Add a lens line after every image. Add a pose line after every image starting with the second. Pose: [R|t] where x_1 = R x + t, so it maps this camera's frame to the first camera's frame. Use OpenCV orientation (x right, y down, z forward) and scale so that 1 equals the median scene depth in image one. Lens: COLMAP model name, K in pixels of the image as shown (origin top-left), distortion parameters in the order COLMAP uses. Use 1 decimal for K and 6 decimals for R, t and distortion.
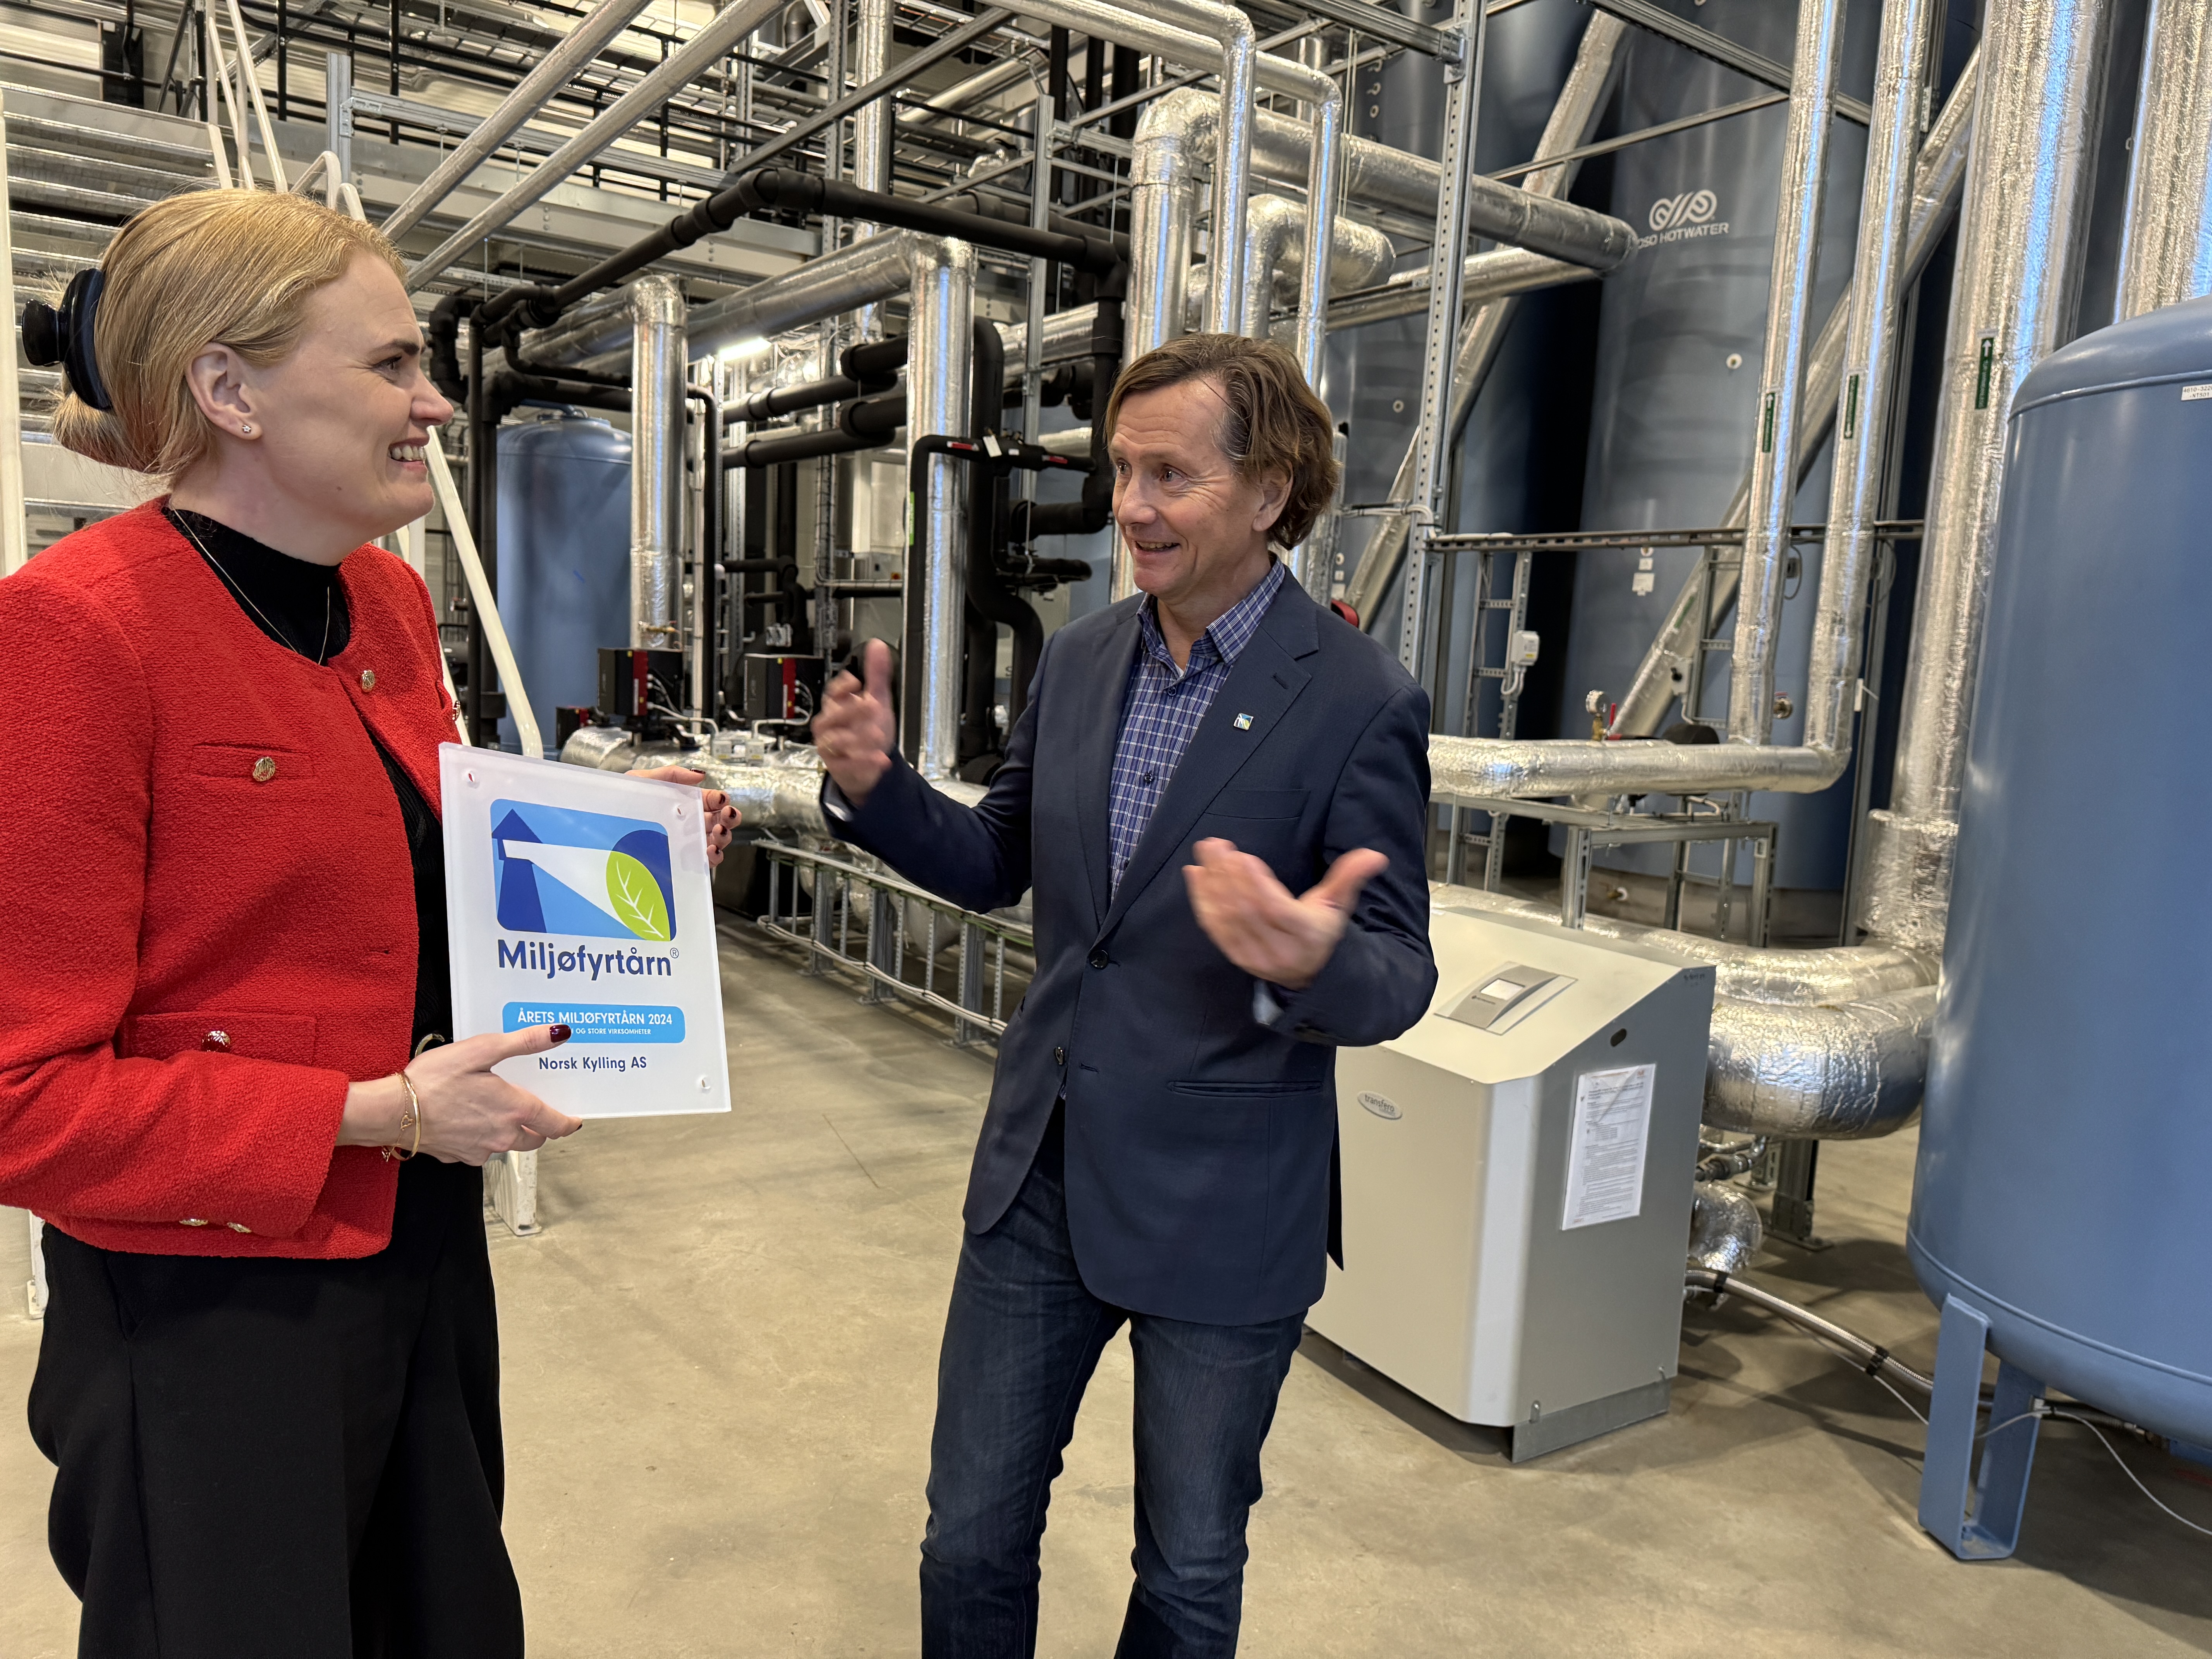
lens RADIAL K [[1539.8, 0, 1106.0], [0, 1539.8, 829.5], [0, 0, 1]] dist [0.035899, -0.005548]
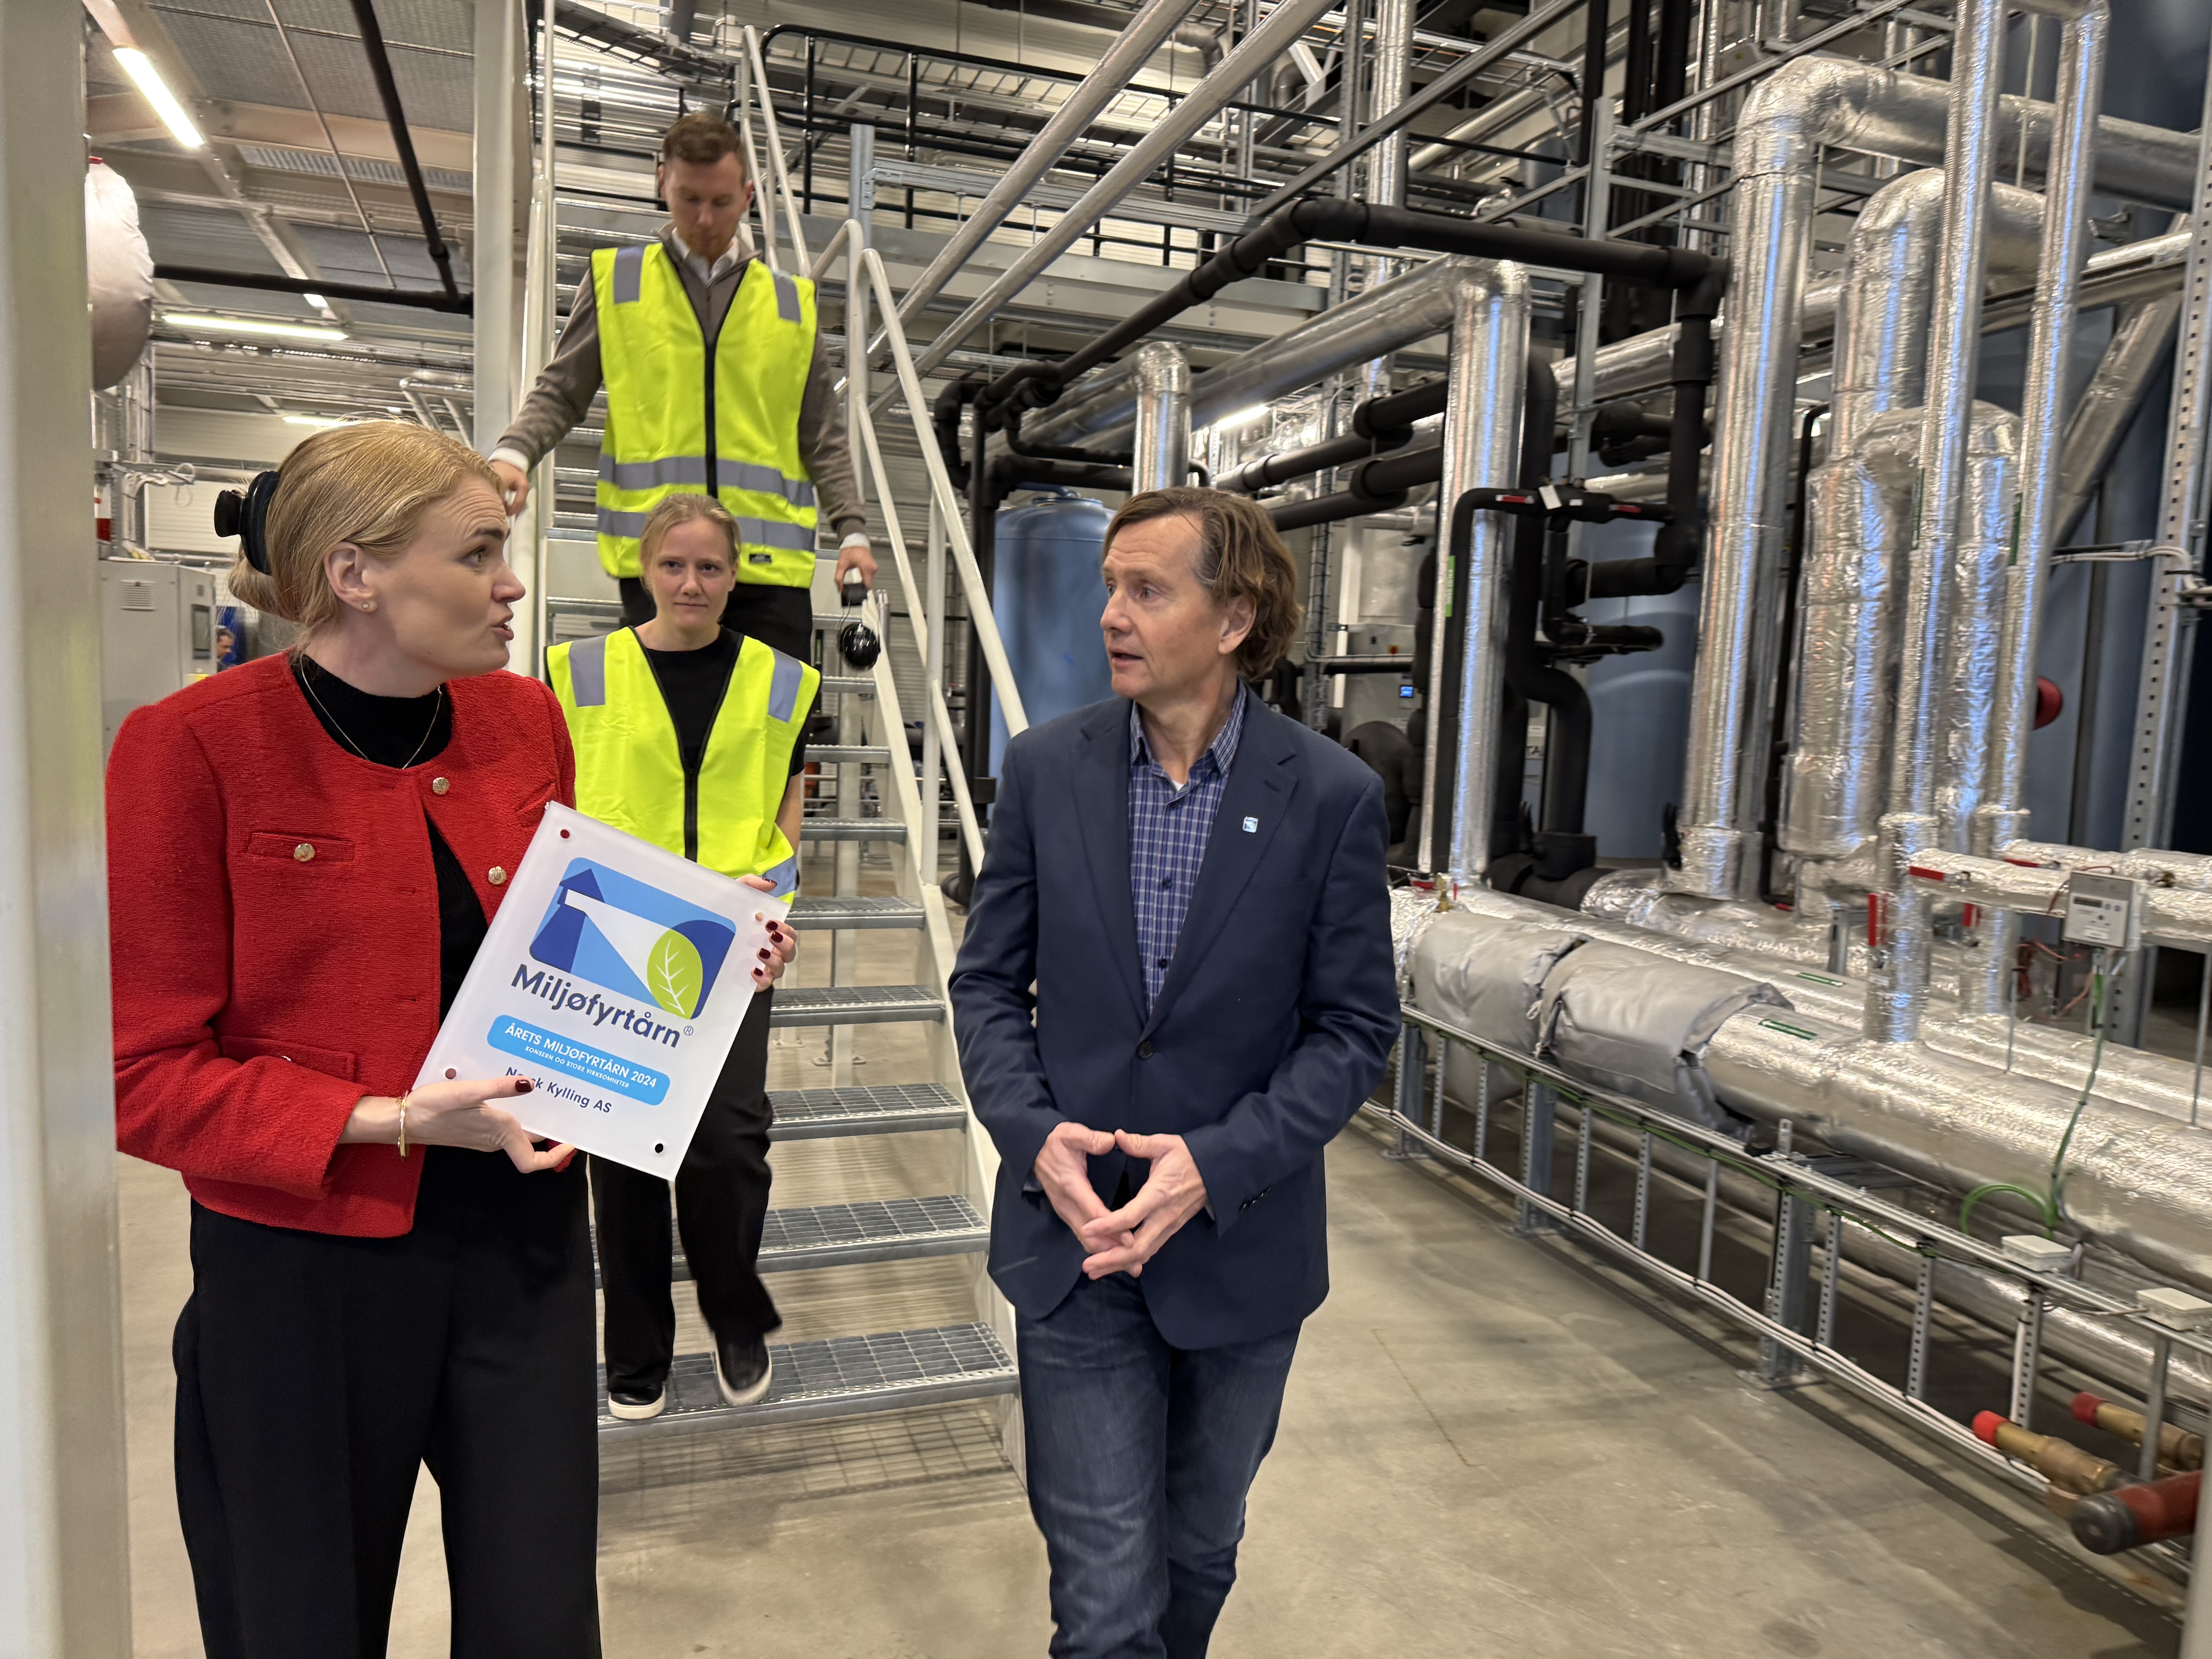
lens RADIAL K [[1529.1, 0, 1106.2], [0, 1529.1, 794.7], [0, 0, 1]] dist [0.074390, -0.140970]
pose [[0.960842, -0.000350, -0.277095, -0.065617], [-0.017684, 0.997883, -0.062581, -0.027667], [0.276530, 0.065030, 0.958802, 0.123549]]
